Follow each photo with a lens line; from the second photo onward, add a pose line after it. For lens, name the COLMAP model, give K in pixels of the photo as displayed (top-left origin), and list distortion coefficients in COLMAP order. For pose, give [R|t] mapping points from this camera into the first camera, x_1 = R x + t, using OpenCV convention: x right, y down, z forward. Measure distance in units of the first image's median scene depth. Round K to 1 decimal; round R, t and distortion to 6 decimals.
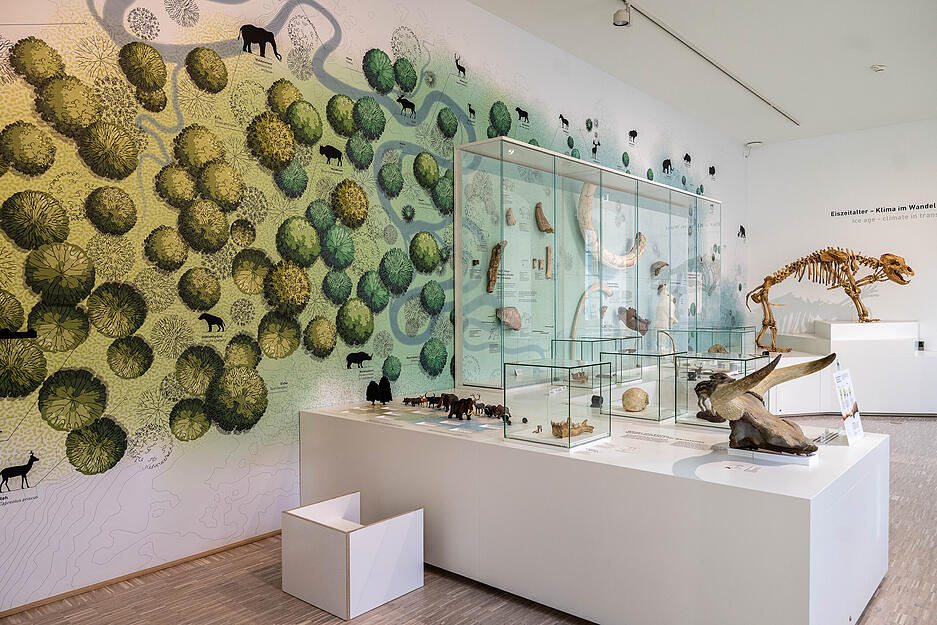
lens RADIAL K [[674.8, 0, 468.5], [0, 674.8, 312.5], [0, 0, 1]] dist [-0.000028, -0.000640]
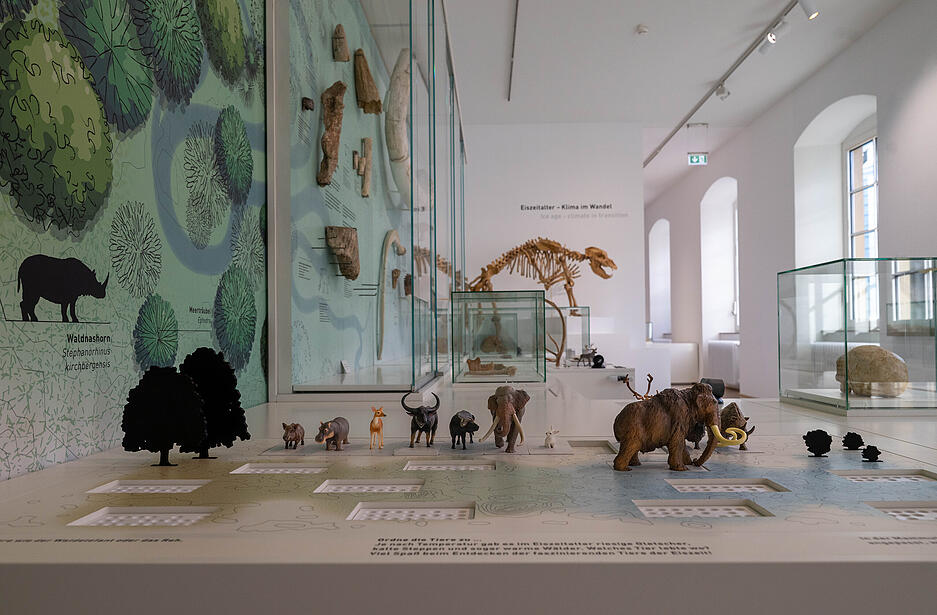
lens RADIAL K [[651.9, 0, 469.7], [0, 651.9, 323.7], [0, 0, 1]] dist [-0.004041, -0.001729]
pose [[0.775312, 0.004982, 0.631558, -0.171785], [0.019833, 0.999284, -0.032231, 0.081010], [-0.631267, 0.037515, 0.774658, 0.631500]]
